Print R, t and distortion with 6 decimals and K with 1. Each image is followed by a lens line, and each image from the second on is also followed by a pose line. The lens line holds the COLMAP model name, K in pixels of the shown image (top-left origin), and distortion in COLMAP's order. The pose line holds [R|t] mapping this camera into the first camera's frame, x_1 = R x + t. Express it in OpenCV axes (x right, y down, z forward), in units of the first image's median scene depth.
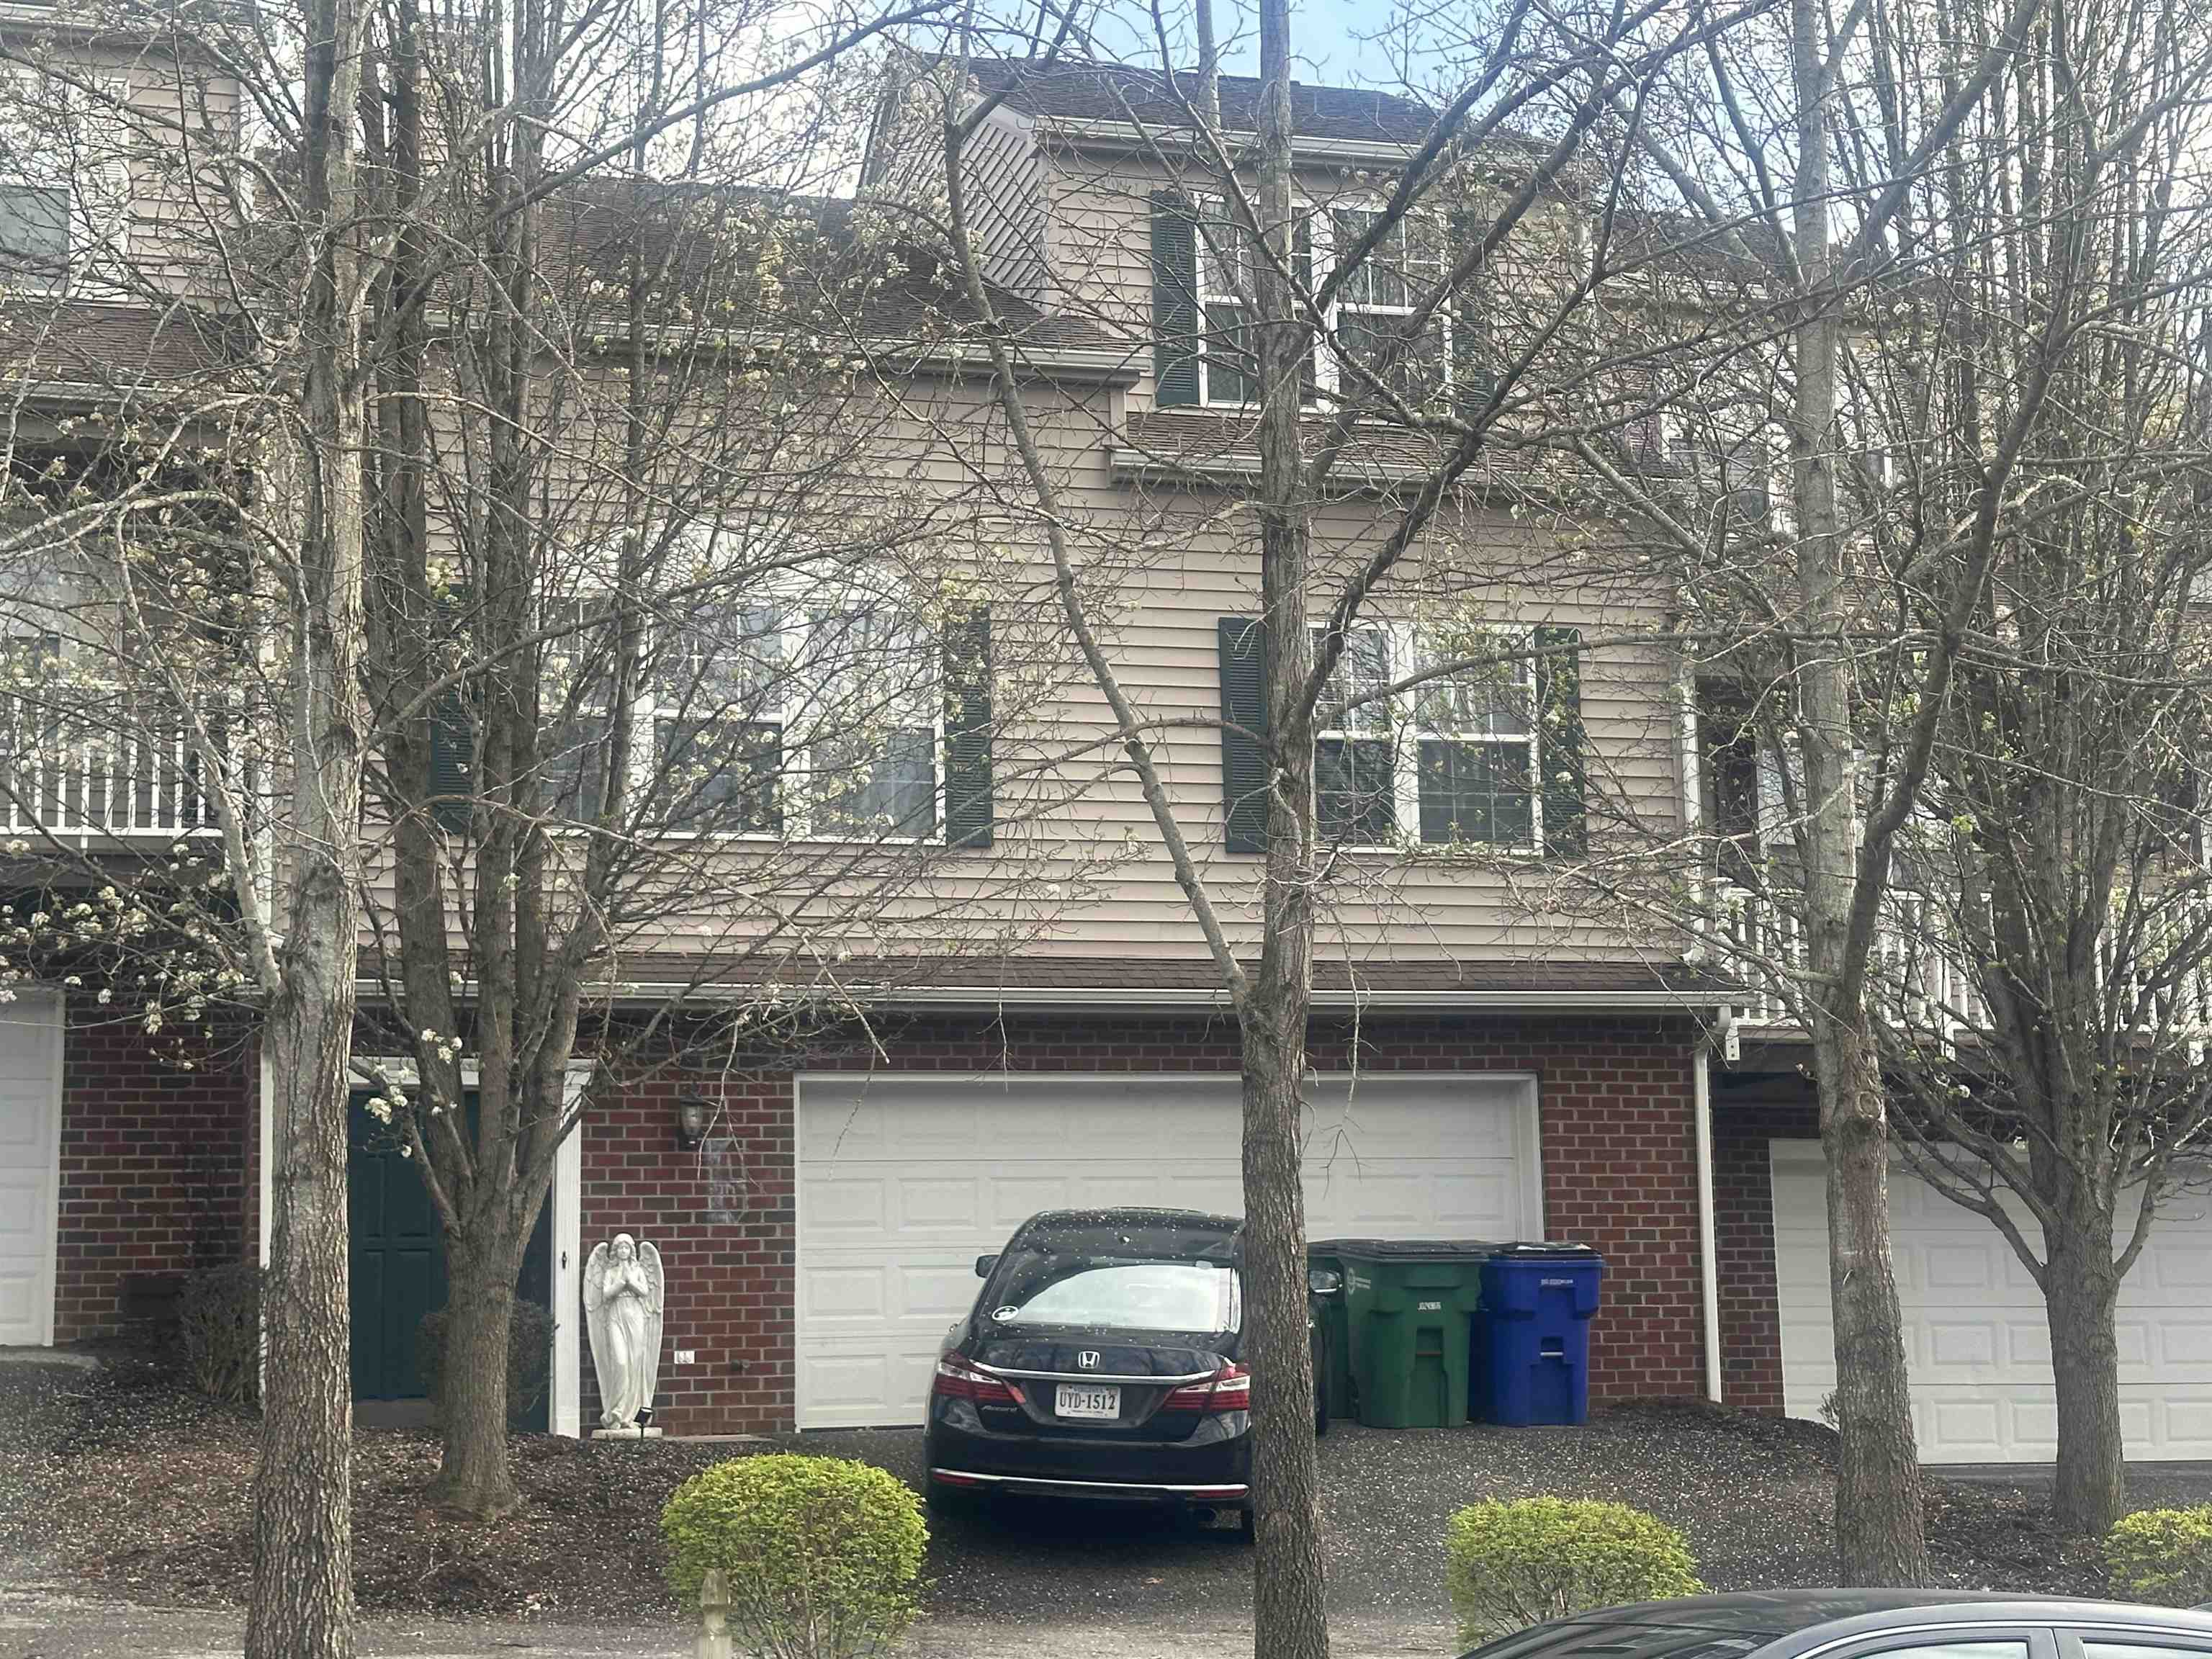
lens RADIAL K [[3506.2, 0, 1106.0], [0, 3506.2, 829.5], [0, 0, 1]] dist [0.057730, 0.109307]
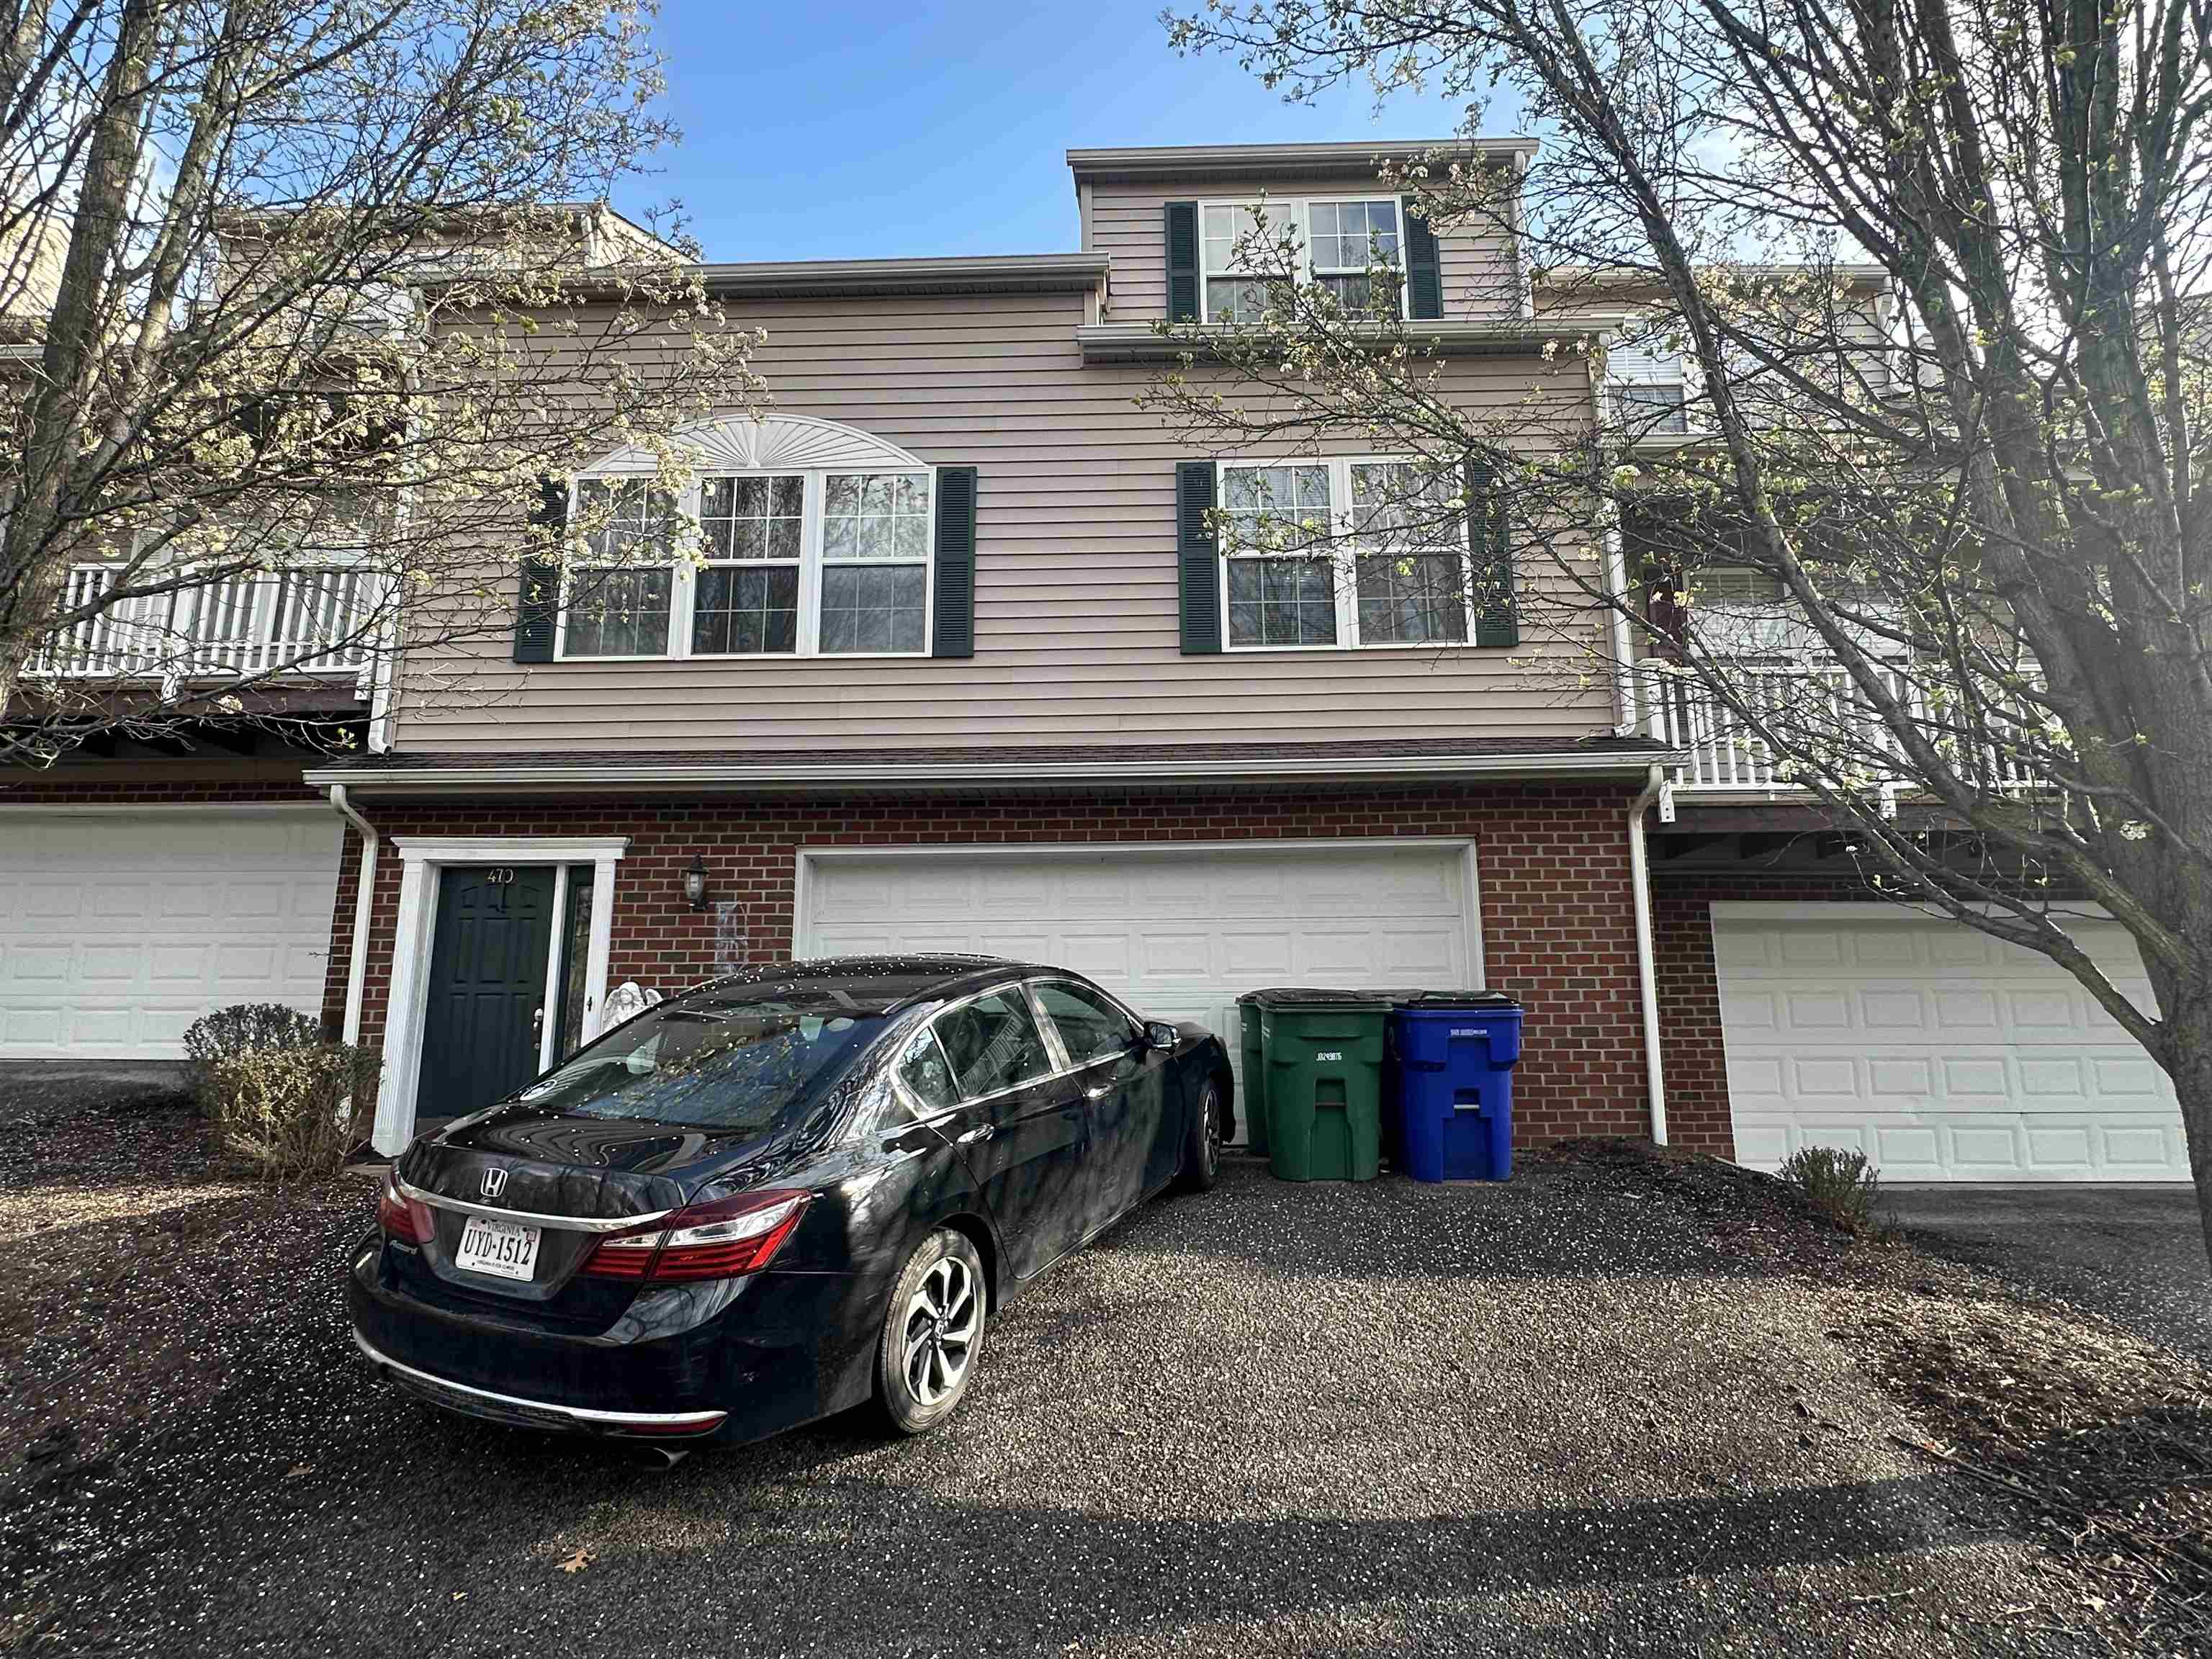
lens RADIAL K [[1169.2, 0, 1106.0], [0, 1169.2, 829.5], [0, 0, 1]] dist [-0.013413, -0.000291]
pose [[0.955886, -0.038384, -0.291219, 0.122028], [0.033167, 0.999189, -0.022832, 0.073281], [0.291859, 0.012166, 0.956384, 0.630373]]
